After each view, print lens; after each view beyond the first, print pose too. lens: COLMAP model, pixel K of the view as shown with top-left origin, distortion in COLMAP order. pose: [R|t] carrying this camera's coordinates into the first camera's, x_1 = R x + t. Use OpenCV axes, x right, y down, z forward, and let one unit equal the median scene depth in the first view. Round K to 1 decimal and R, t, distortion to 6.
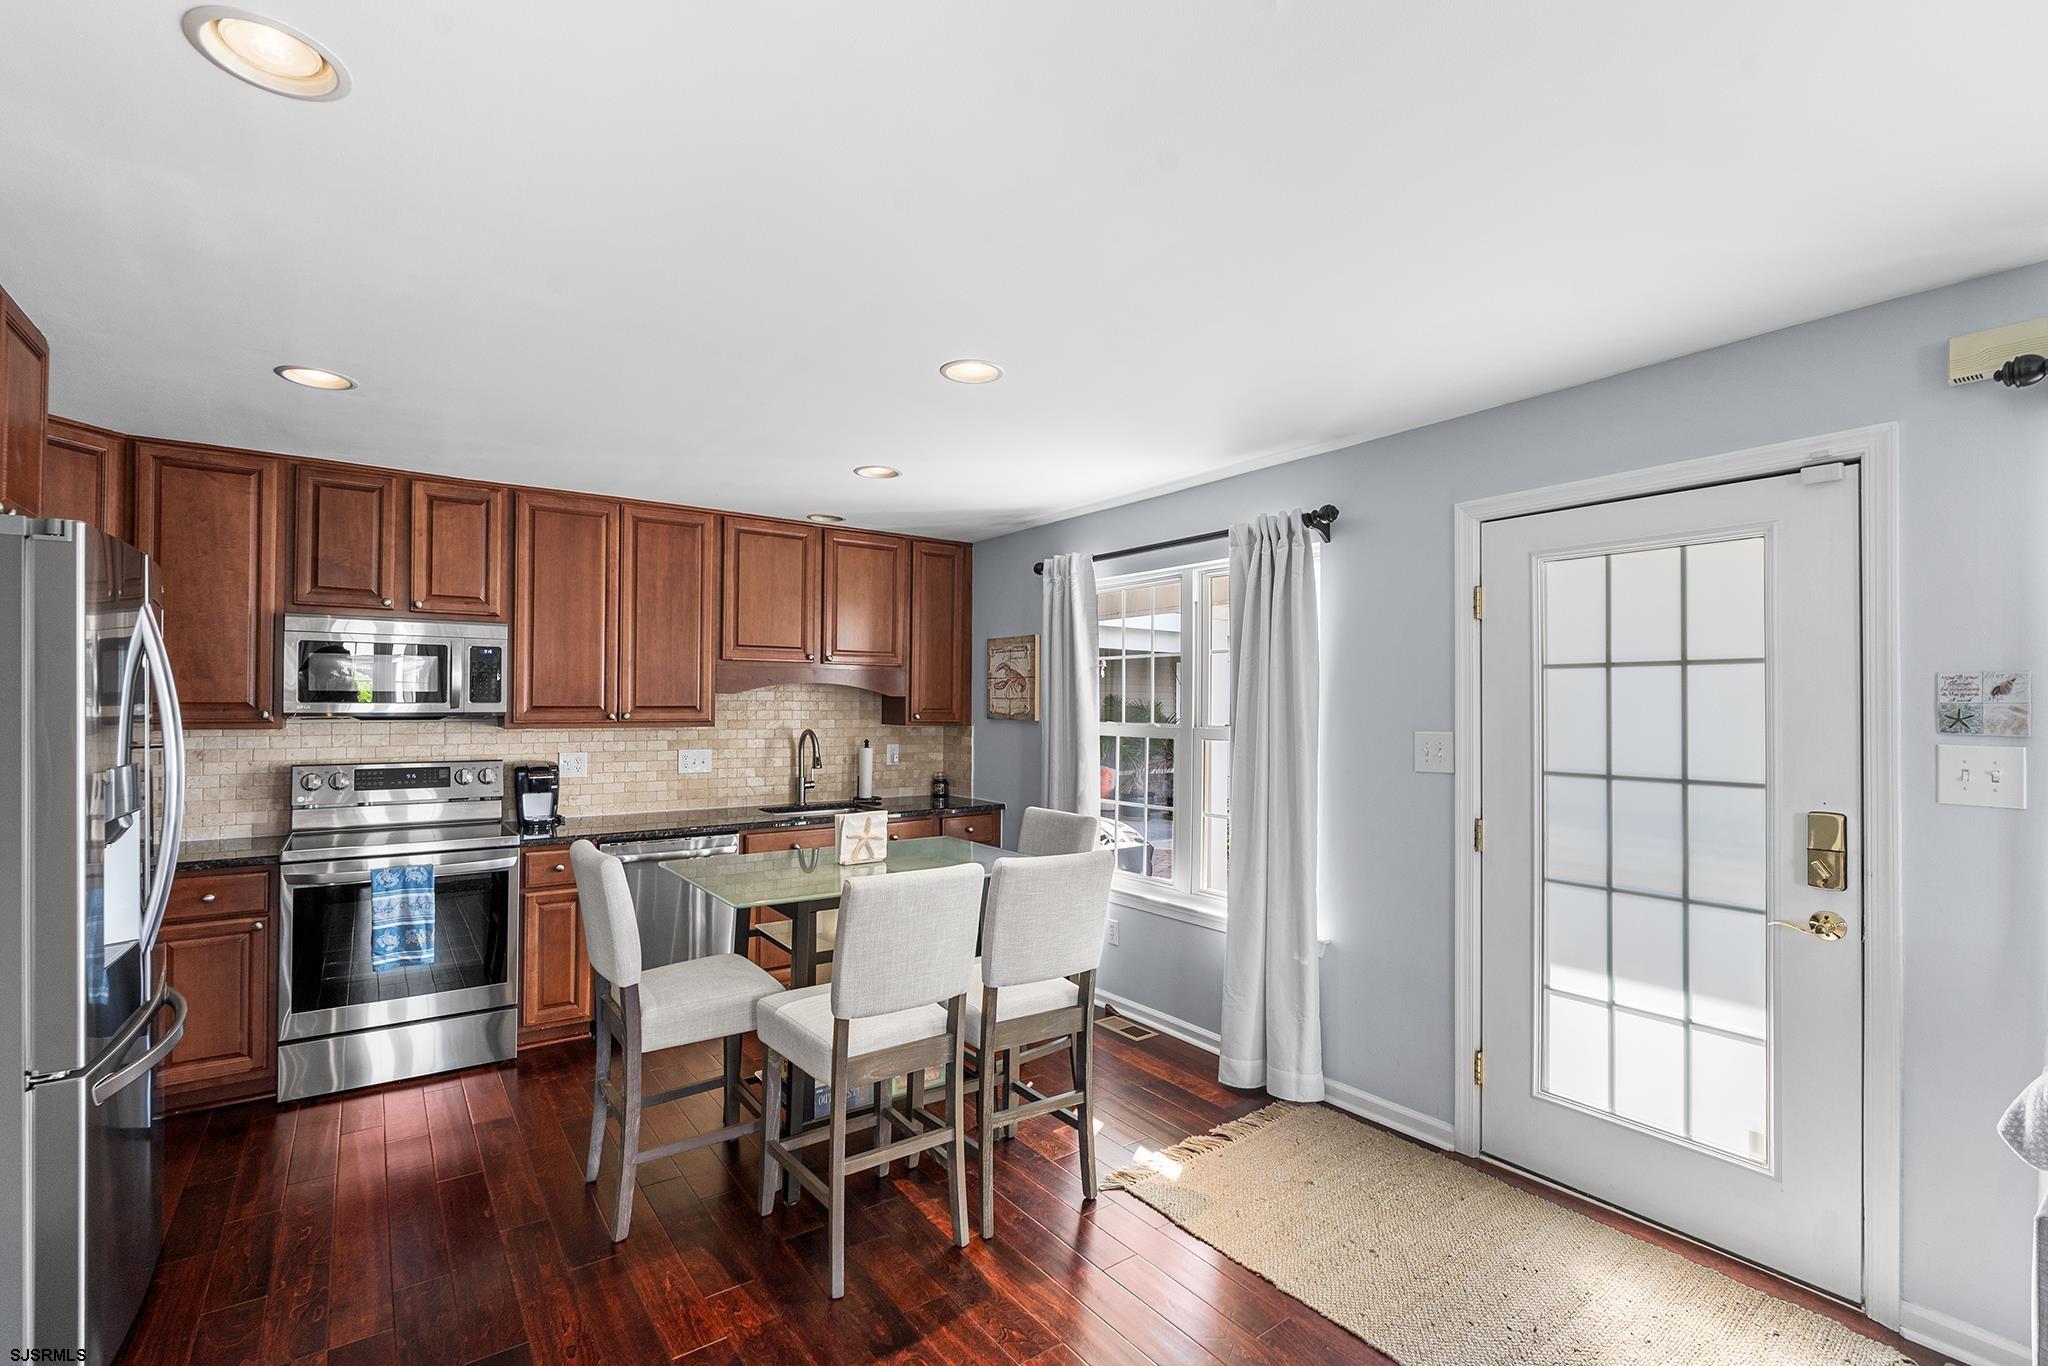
lens RADIAL K [[920.0, 0, 1007.8], [0, 920.0, 690.9], [0, 0, 1]] dist [-0.004103, -0.000264]
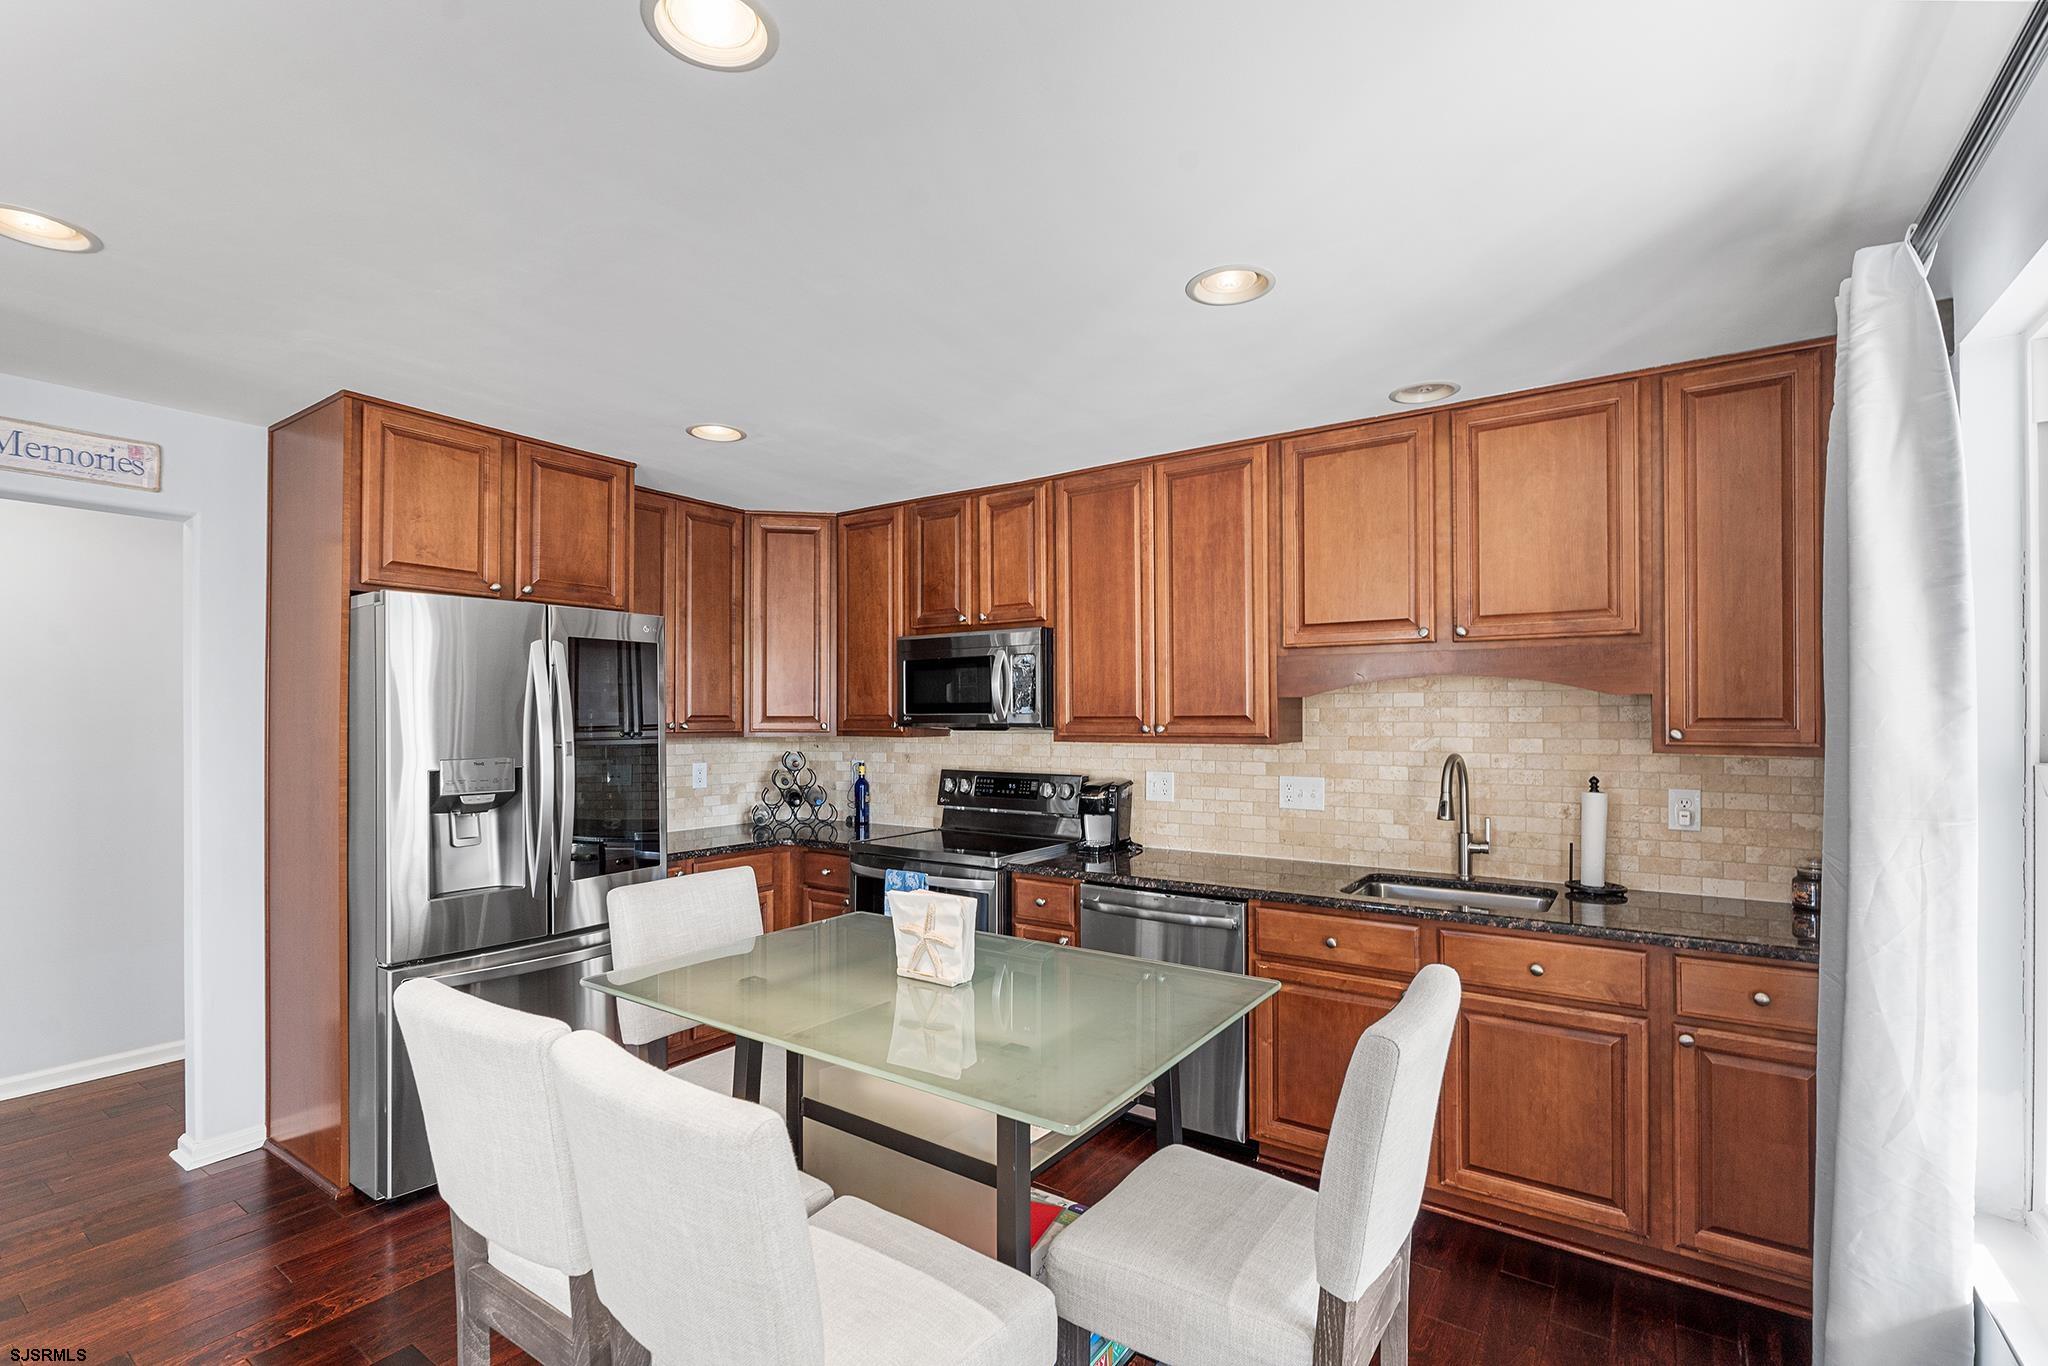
lens RADIAL K [[929.8, 0, 1015.6], [0, 929.8, 715.2], [0, 0, 1]] dist [0.000800, 0.000079]
pose [[0.330939, -0.006502, -0.943630, 0.309650], [0.017658, 0.999844, -0.000696, 0.014335], [0.943487, -0.016432, 0.331002, 0.633362]]
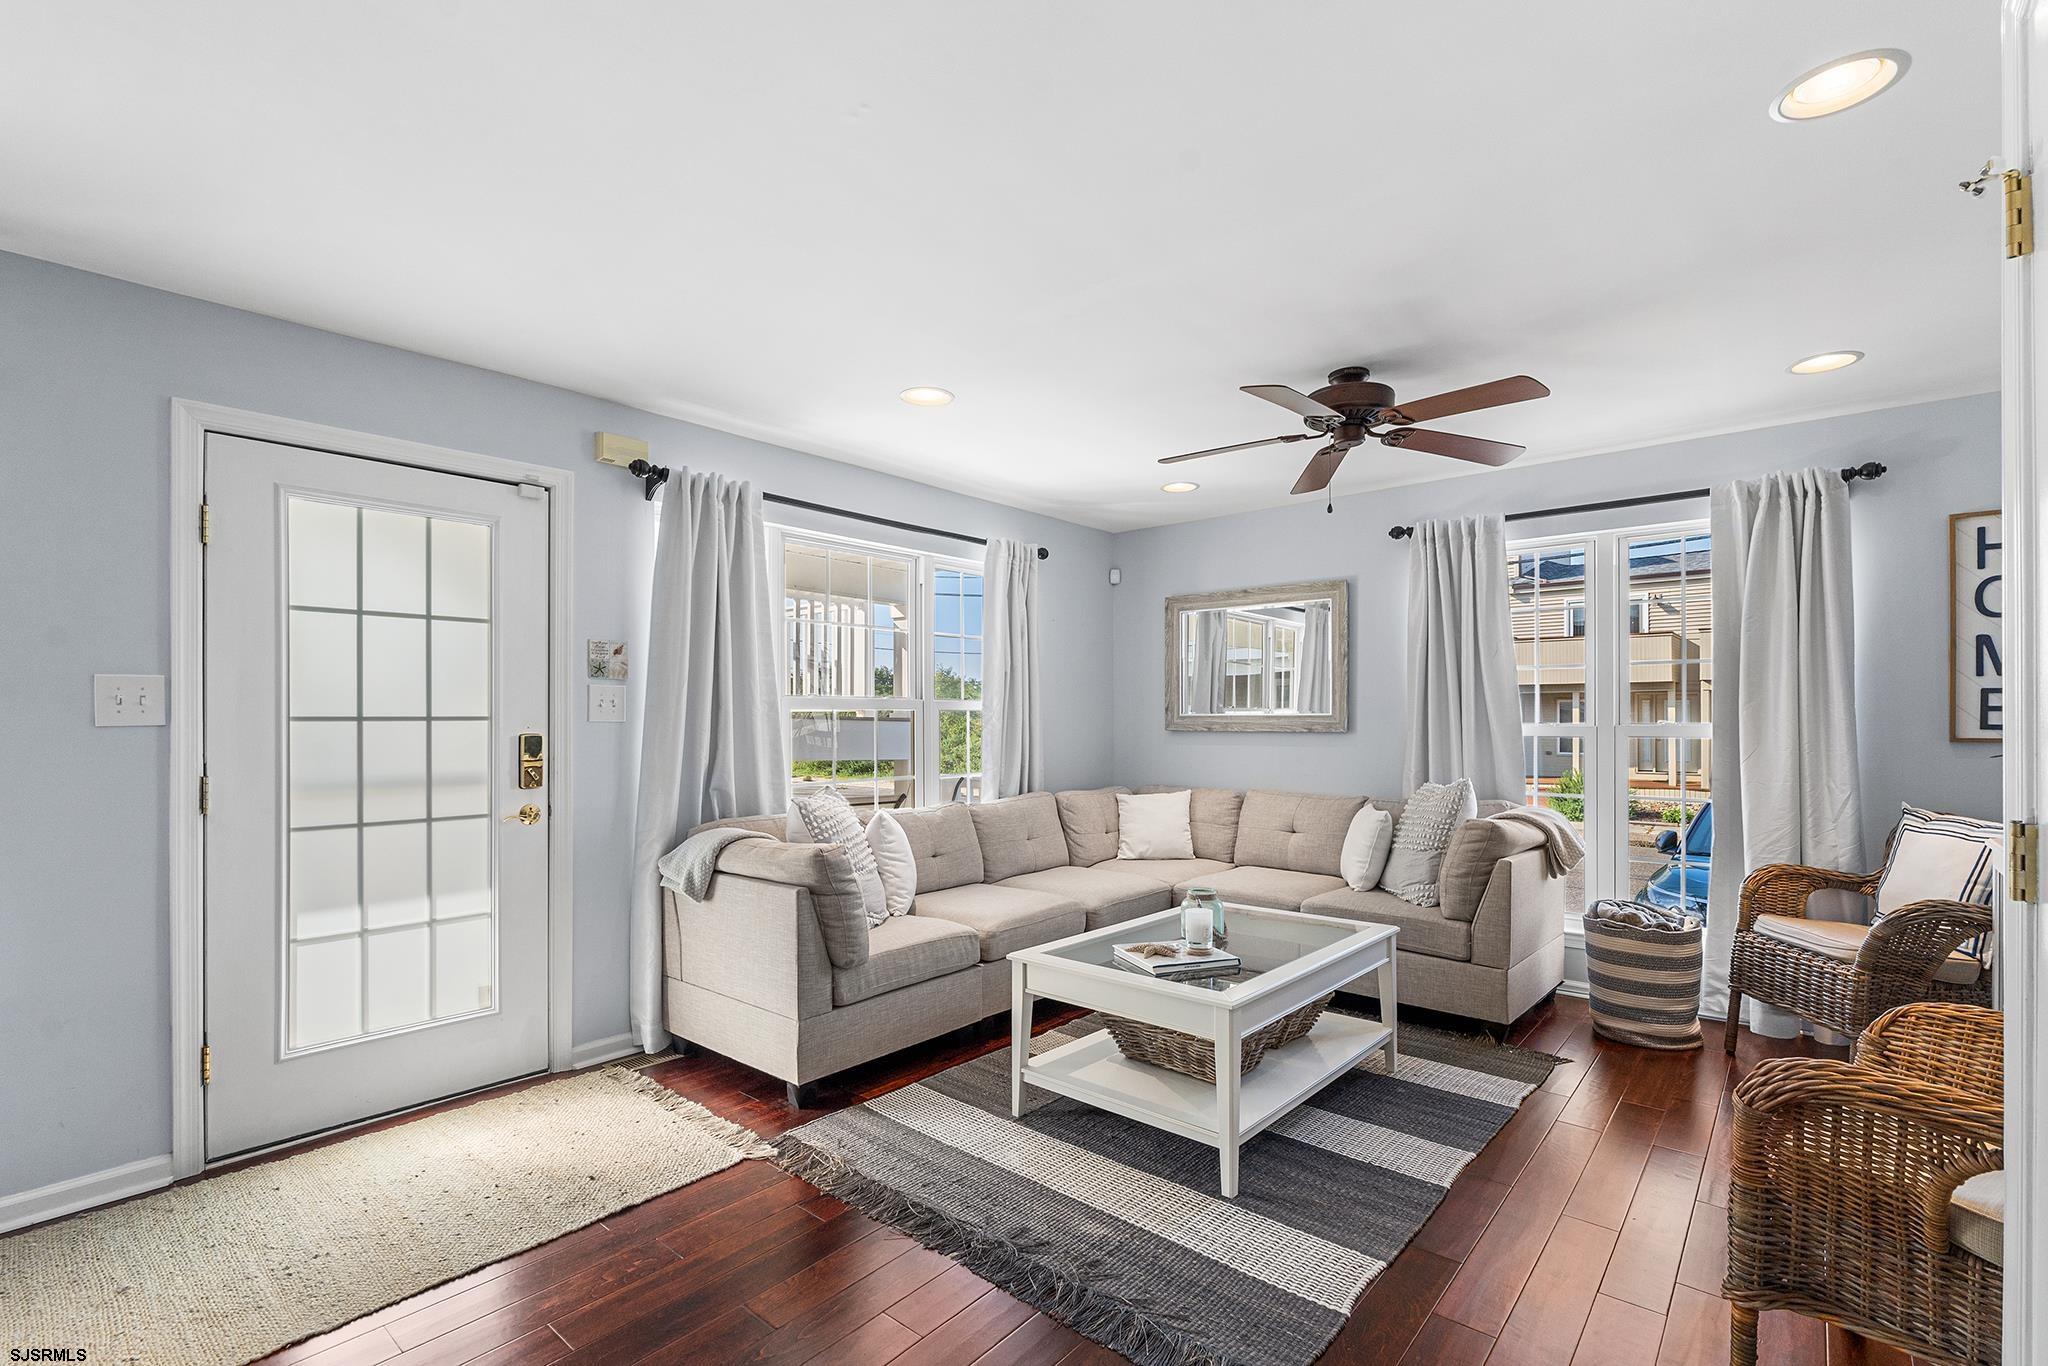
lens RADIAL K [[921.6, 0, 1009.5], [0, 921.6, 719.6], [0, 0, 1]] dist [-0.012683, 0.000594]
pose [[-0.233914, -0.003965, 0.972249, -0.351688], [-0.011837, 0.999929, 0.001230, 0.054730], [-0.972185, -0.011221, -0.233944, 0.336607]]
